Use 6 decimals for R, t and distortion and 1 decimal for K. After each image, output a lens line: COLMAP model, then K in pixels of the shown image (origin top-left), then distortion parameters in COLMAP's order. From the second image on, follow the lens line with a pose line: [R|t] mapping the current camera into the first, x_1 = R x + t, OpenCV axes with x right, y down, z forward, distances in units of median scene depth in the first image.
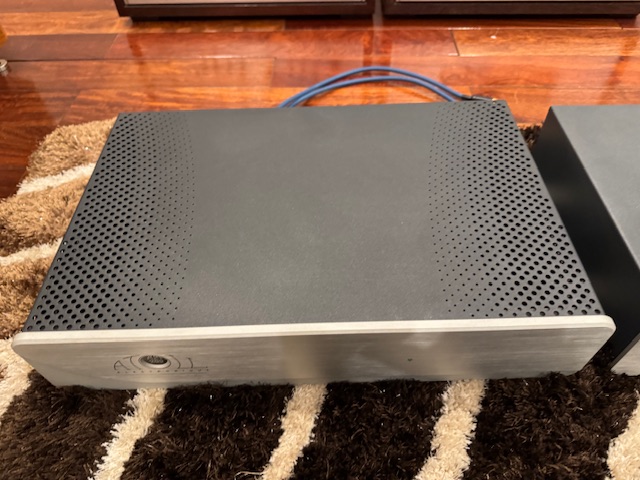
lens RADIAL K [[473.8, 0, 320.0], [0, 473.8, 240.0], [0, 0, 1]] dist [-0.029744, 0.006221]
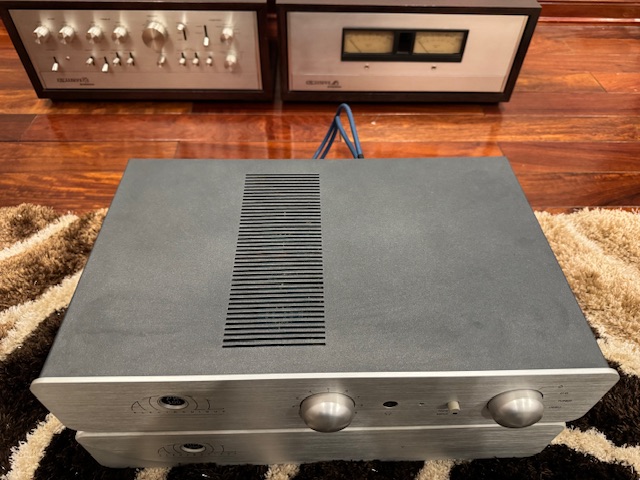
lens RADIAL K [[473.8, 0, 320.0], [0, 473.8, 240.0], [0, 0, 1]] dist [-0.029744, 0.006221]
pose [[0.996860, -0.011093, 0.078406, 0.167459], [0.015454, 0.998354, -0.055234, -0.096911], [-0.077664, 0.056273, 0.995390, -0.143463]]
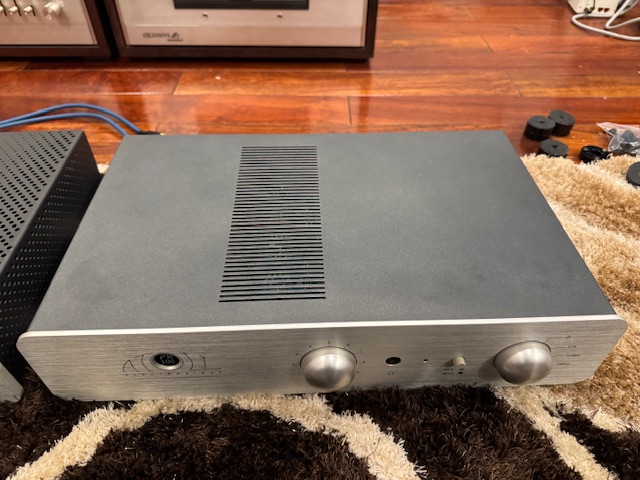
lens RADIAL K [[473.8, 0, 320.0], [0, 473.8, 240.0], [0, 0, 1]] dist [-0.029744, 0.006221]
pose [[0.997406, -0.006197, 0.071708, 0.601848], [0.013229, 0.995097, -0.098016, 0.034255], [-0.070749, 0.098710, 0.992598, -0.018762]]
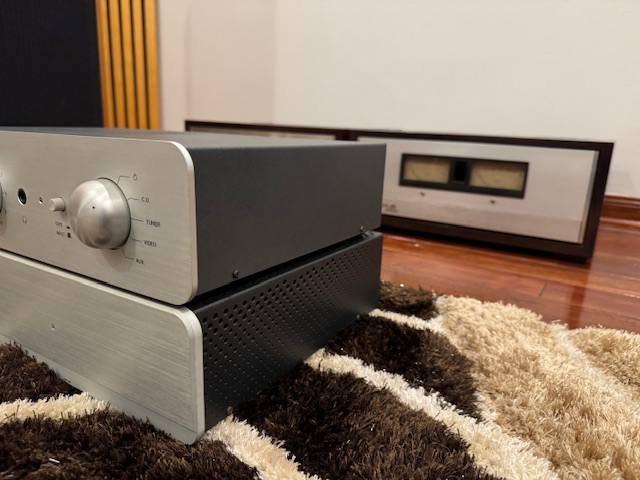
lens RADIAL K [[473.2, 0, 320.0], [0, 473.2, 240.0], [0, 0, 1]] dist [0.000286, -0.086371]
pose [[0.869264, 0.184413, -0.458663, 0.776888], [-0.416058, 0.773988, -0.477323, 0.192908], [0.266975, 0.605751, 0.749527, 0.142280]]
